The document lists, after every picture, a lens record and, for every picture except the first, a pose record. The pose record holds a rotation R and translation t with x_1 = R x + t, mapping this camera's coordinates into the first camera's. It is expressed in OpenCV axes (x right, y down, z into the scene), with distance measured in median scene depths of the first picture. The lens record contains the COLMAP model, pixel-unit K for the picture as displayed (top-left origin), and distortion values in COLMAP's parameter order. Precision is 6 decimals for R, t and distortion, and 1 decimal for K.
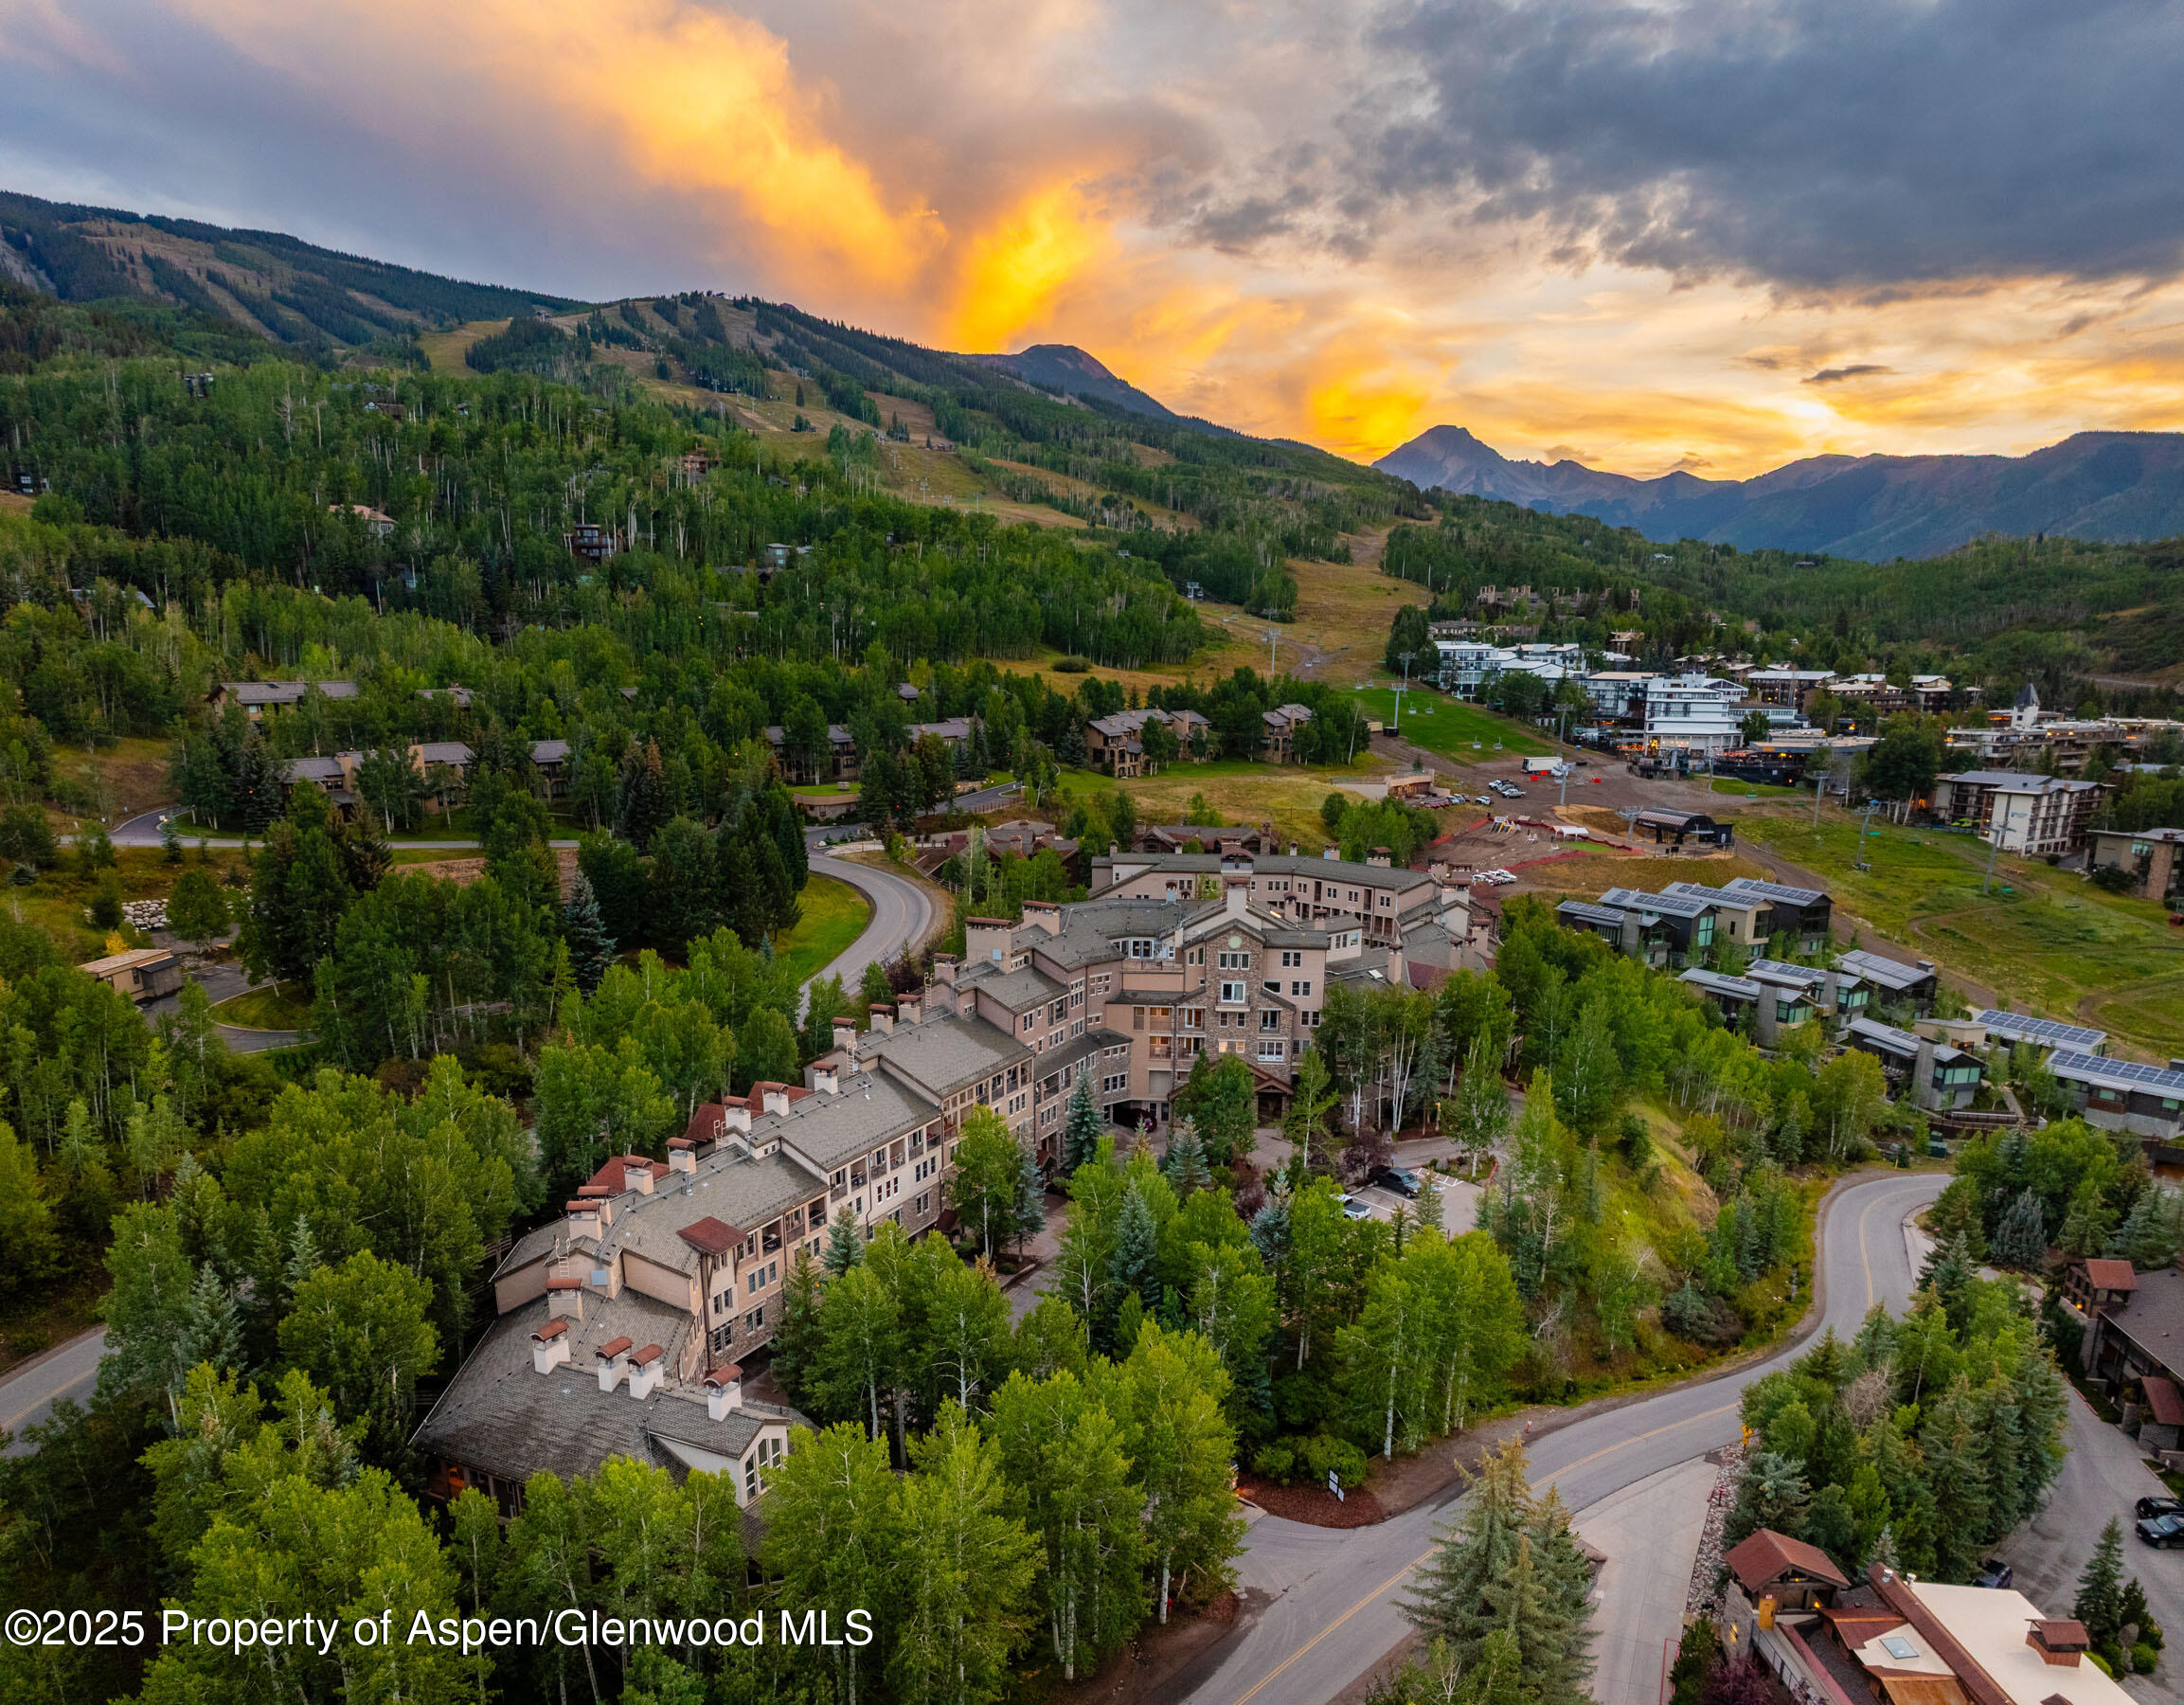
lens RADIAL K [[1637.7, 0, 1100.2], [0, 1637.7, 860.2], [0, 0, 1]] dist [-0.031677, 0.012959]
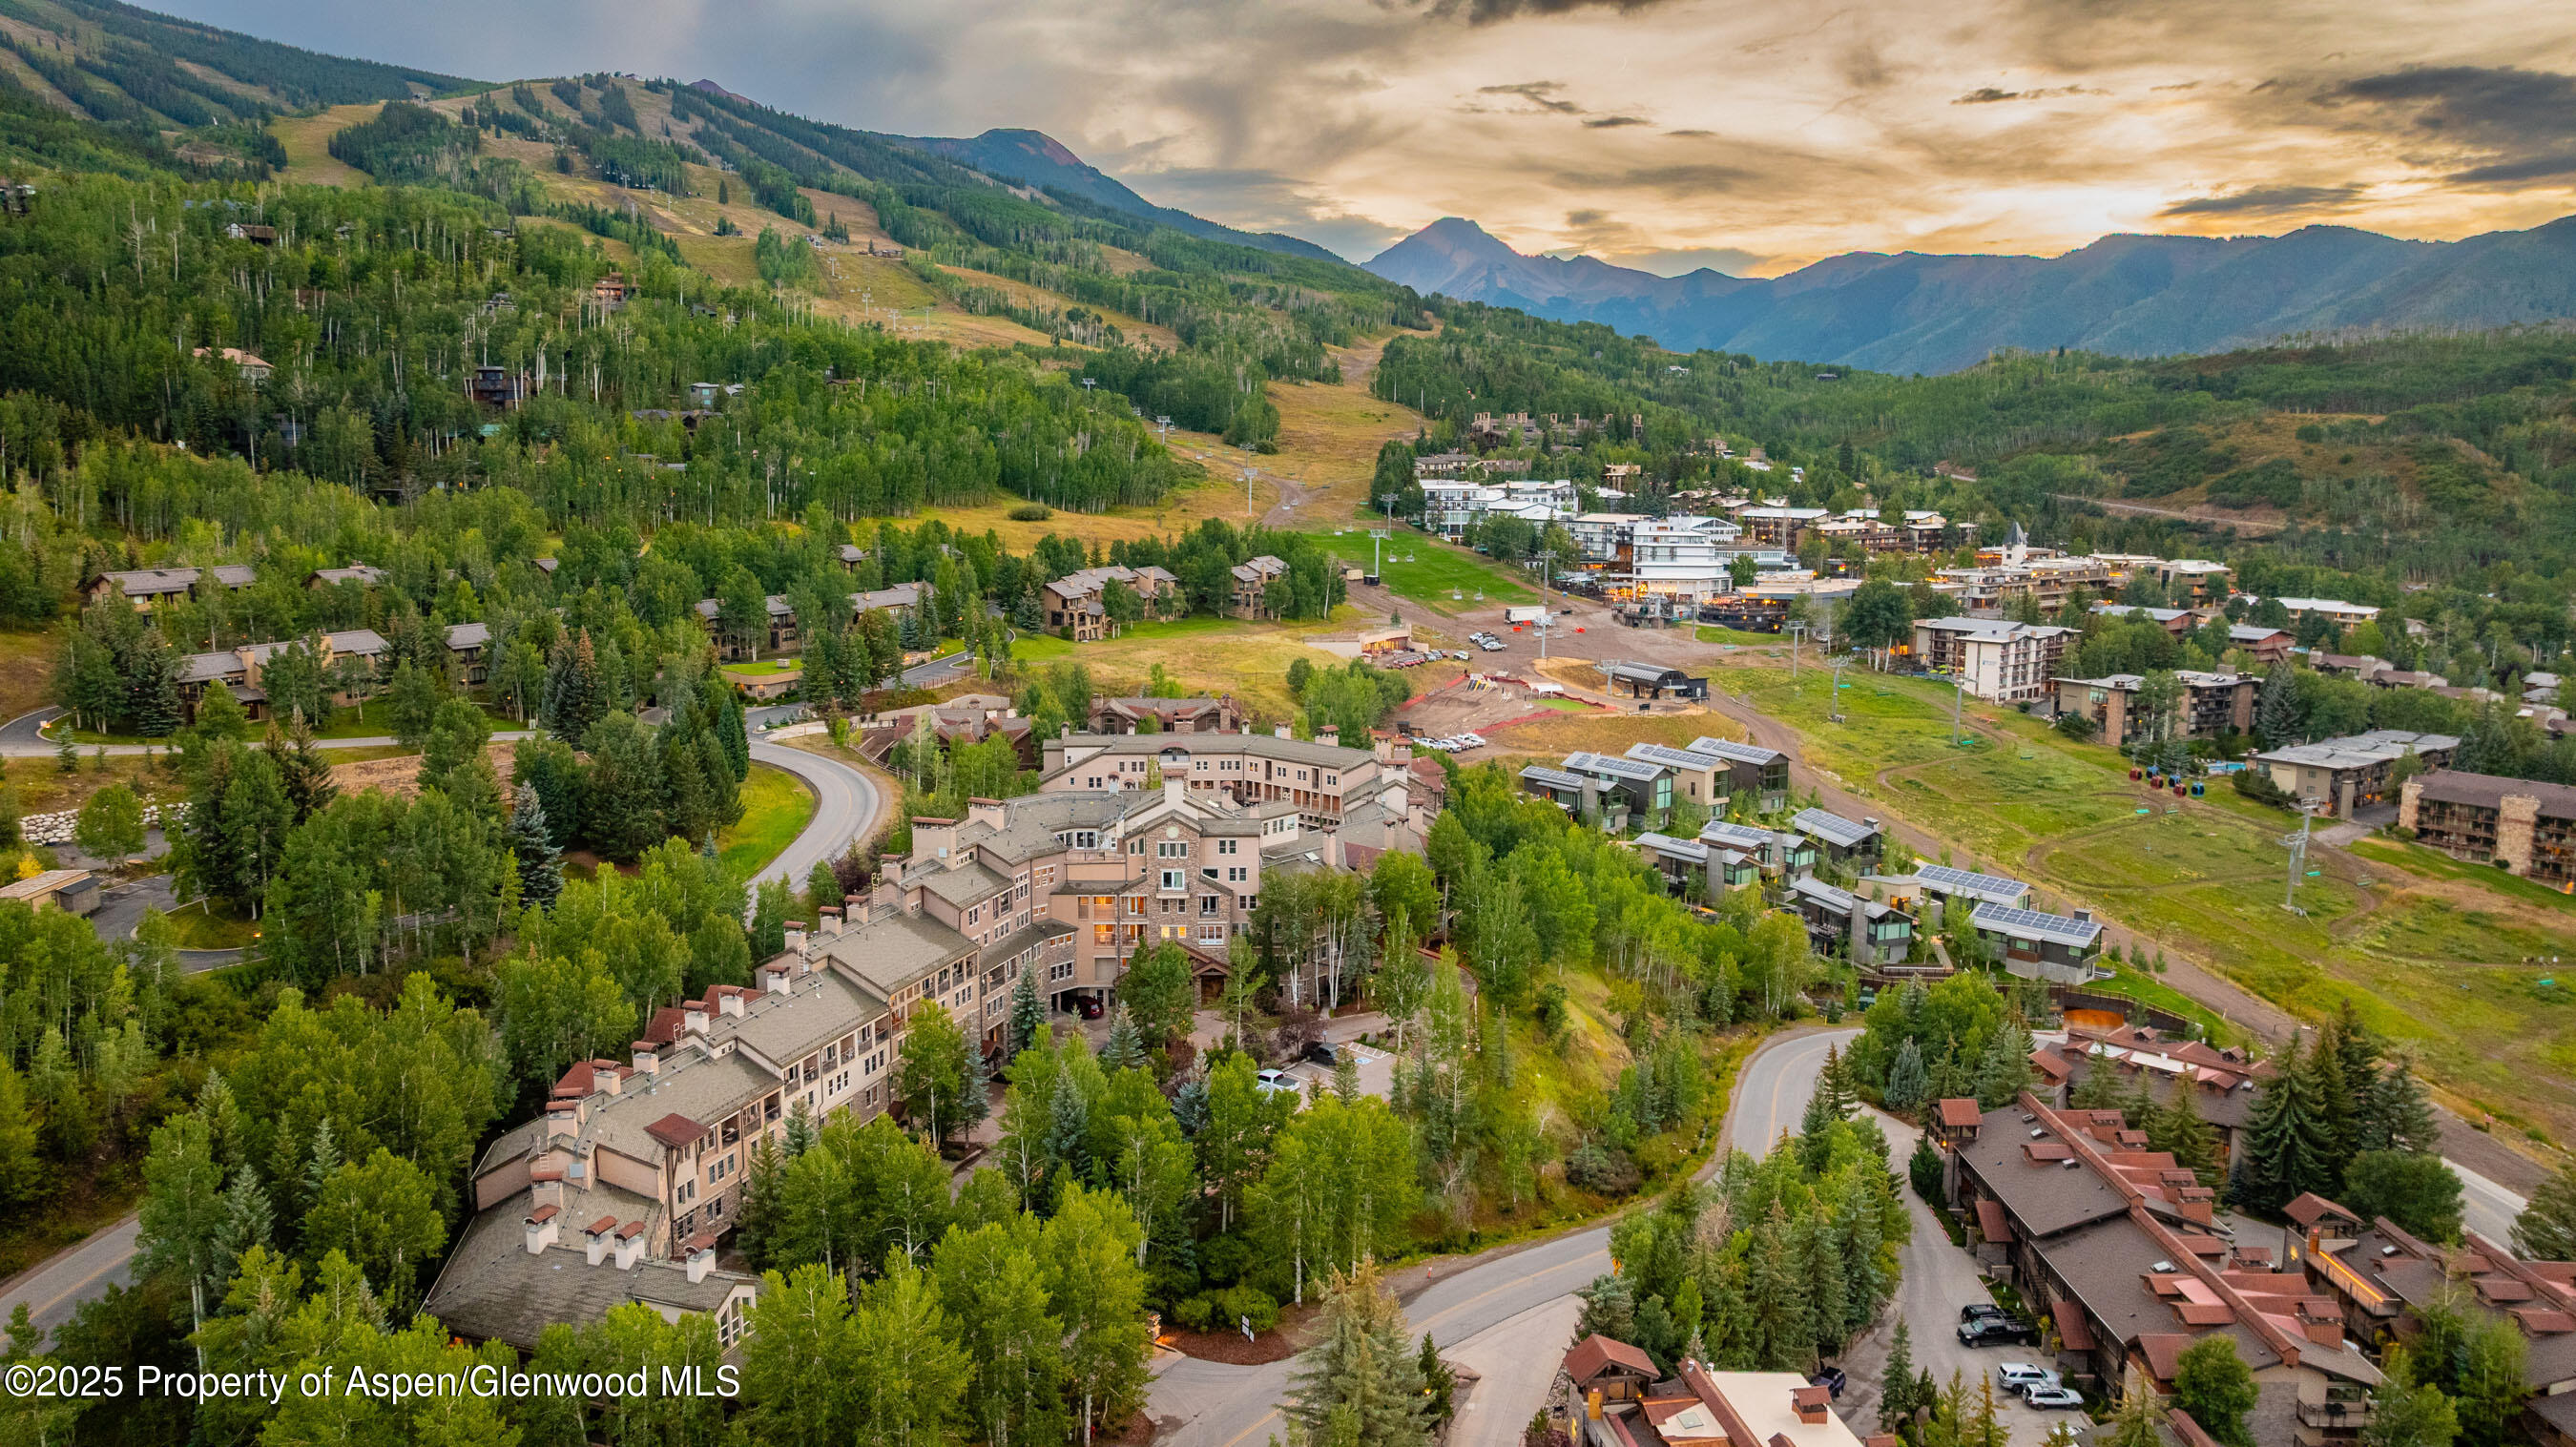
lens RADIAL K [[1843.4, 0, 1298.0], [0, 1843.4, 597.7], [0, 0, 1]] dist [-0.032295, 0.011553]
pose [[0.992471, -0.013612, 0.121718, 0.014286], [0.020713, 0.998144, -0.057261, -0.021709], [-0.120712, 0.059351, 0.990912, -0.132811]]
